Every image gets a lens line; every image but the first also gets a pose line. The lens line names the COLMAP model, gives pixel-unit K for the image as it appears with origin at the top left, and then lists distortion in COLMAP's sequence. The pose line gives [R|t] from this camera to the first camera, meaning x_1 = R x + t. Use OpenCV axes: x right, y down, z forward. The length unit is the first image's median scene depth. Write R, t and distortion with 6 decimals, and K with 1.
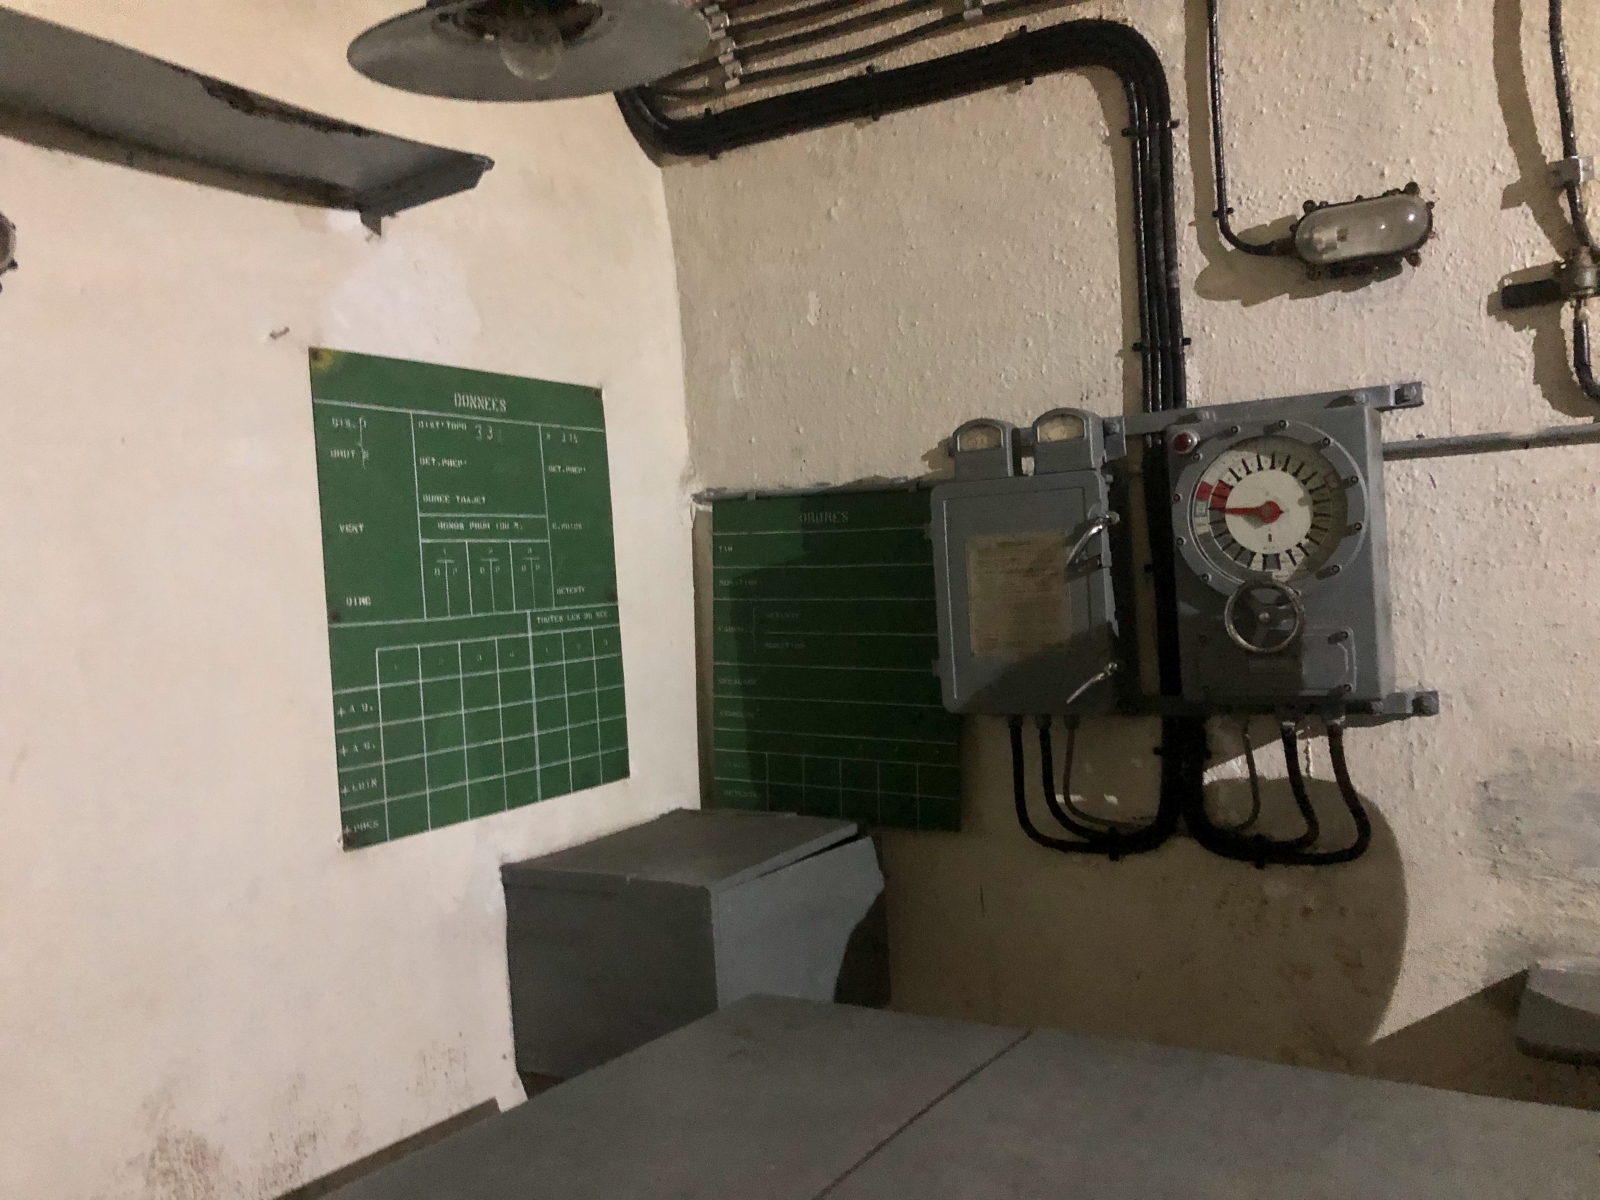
lens RADIAL K [[1294.3, 0, 794.8], [0, 1294.3, 594.5], [0, 0, 1]] dist [0.027928, -0.015275]
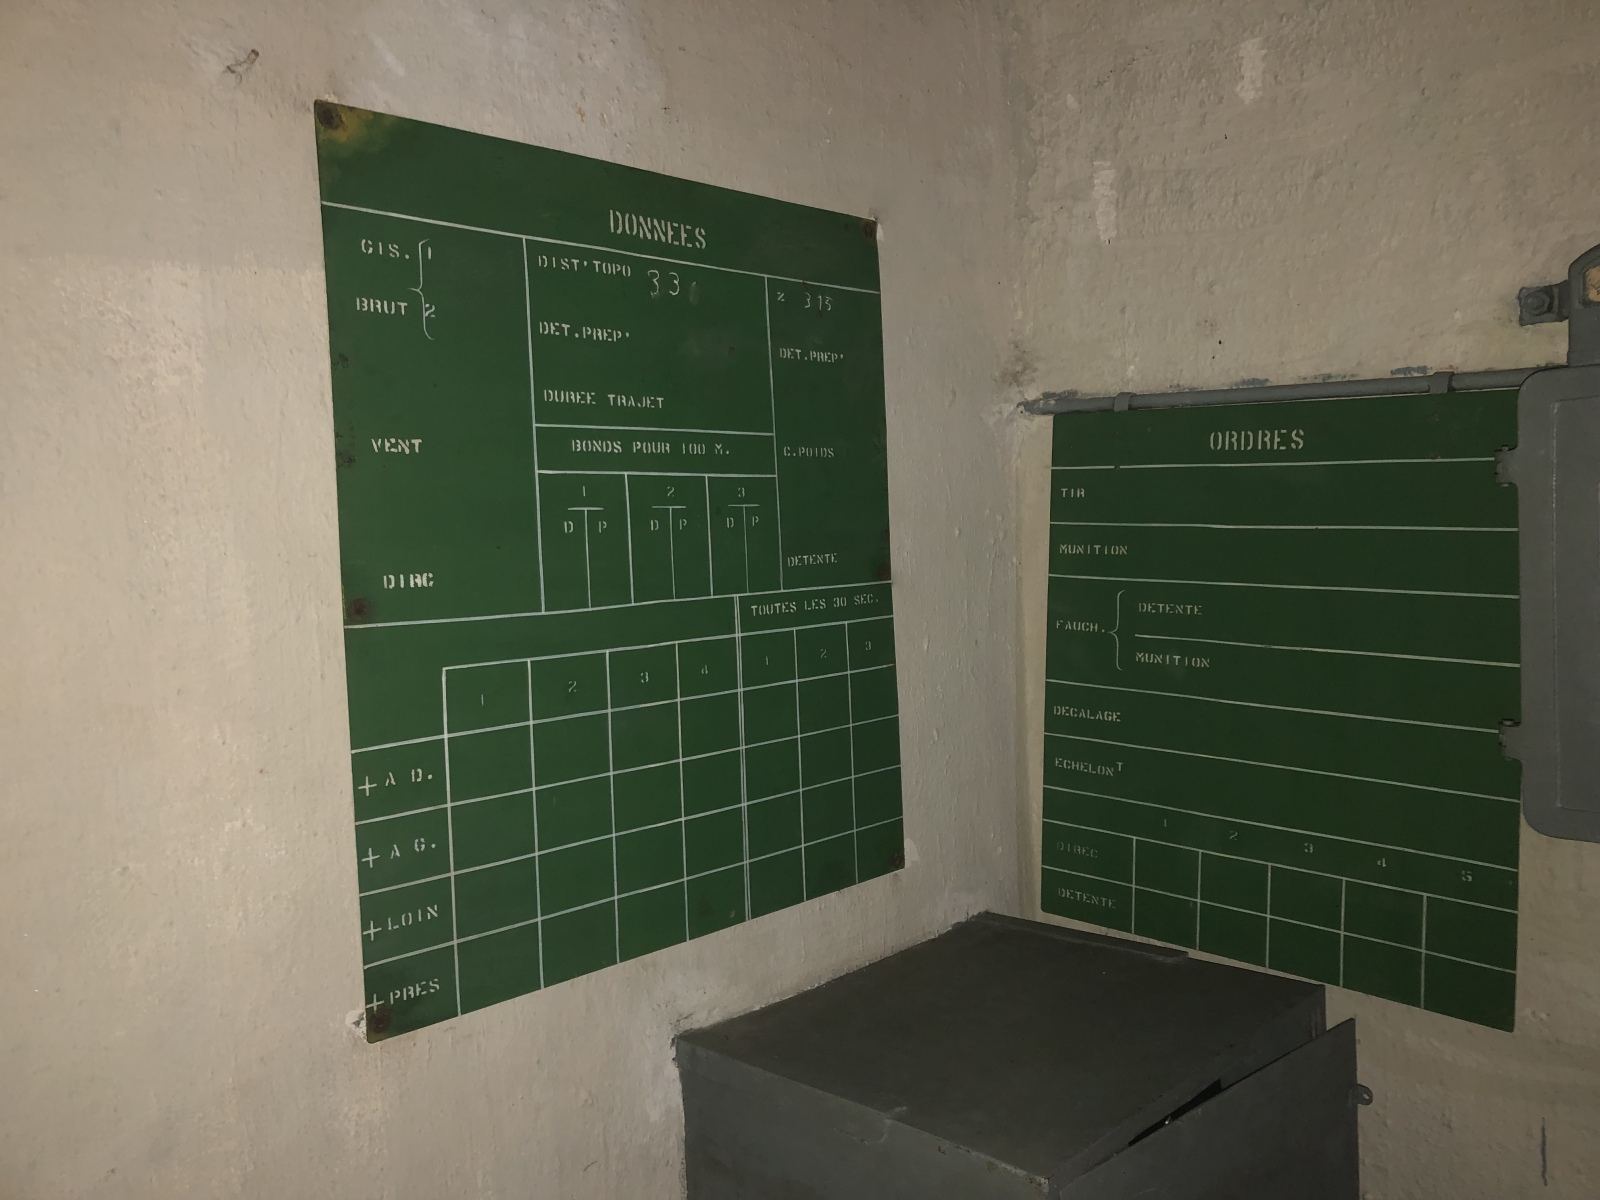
lens RADIAL K [[1294.3, 0, 791.8], [0, 1294.3, 589.9], [0, 0, 1]] dist [0.027928, -0.015275]
pose [[0.973035, 0.034735, -0.228026, -0.049839], [-0.024678, 0.998599, 0.046808, -0.018267], [0.229332, -0.039919, 0.972529, 0.451506]]
